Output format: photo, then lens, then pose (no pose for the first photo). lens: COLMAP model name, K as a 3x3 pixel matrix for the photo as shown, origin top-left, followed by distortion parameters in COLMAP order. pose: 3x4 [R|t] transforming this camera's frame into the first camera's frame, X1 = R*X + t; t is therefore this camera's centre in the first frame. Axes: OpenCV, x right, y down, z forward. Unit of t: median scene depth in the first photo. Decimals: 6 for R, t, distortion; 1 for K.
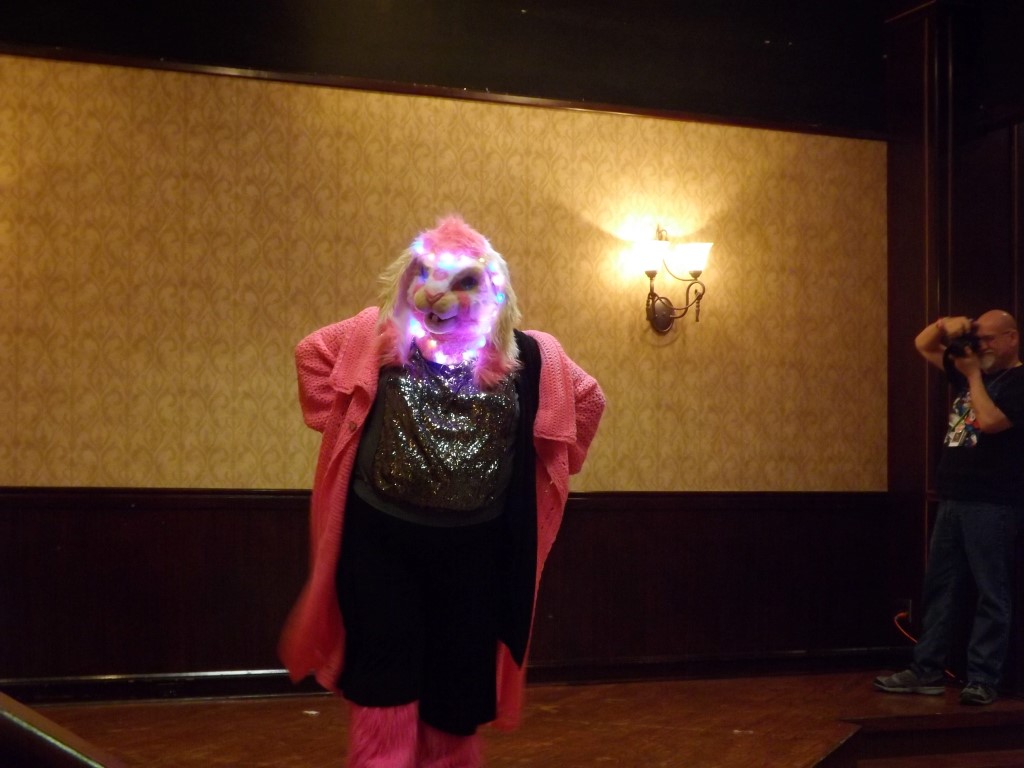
lens RADIAL K [[1709.6, 0, 511.0], [0, 1709.6, 465.8], [0, 0, 1]] dist [0.023827, 0.101466]
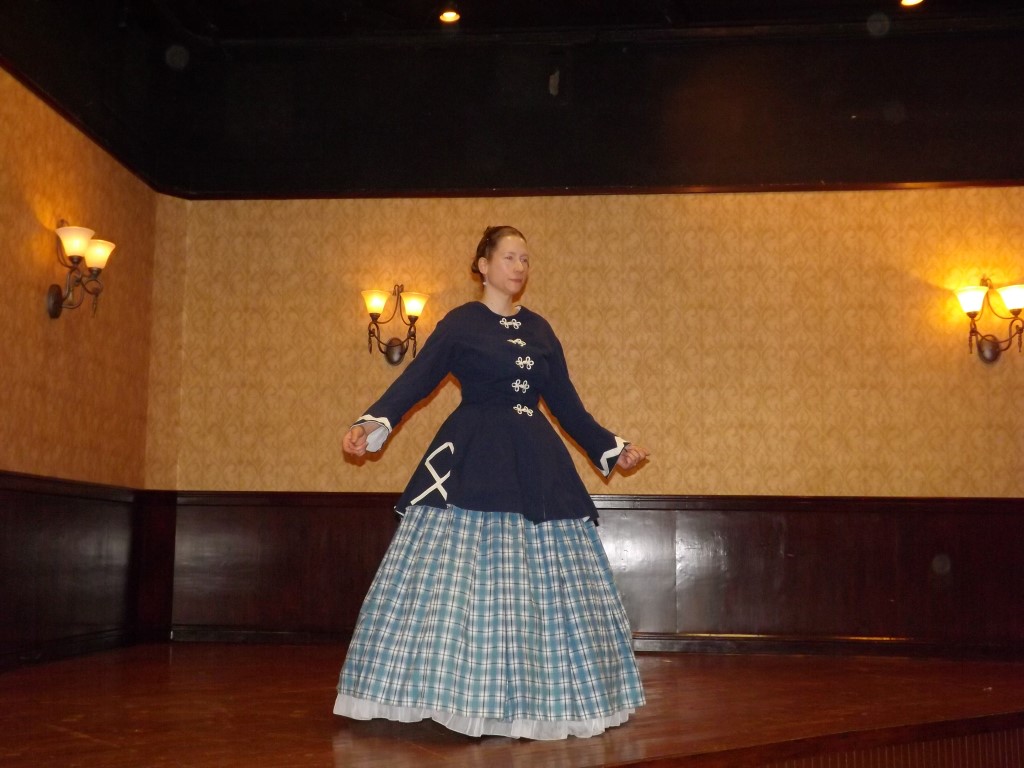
lens RADIAL K [[1236.5, 0, 475.3], [0, 1236.5, 411.7], [0, 0, 1]] dist [0.005548, 0.336493]
pose [[0.896523, -0.031247, -0.441893, 0.168714], [0.006777, 0.998360, -0.056847, 0.002601], [0.442945, 0.047969, 0.895265, 0.066737]]
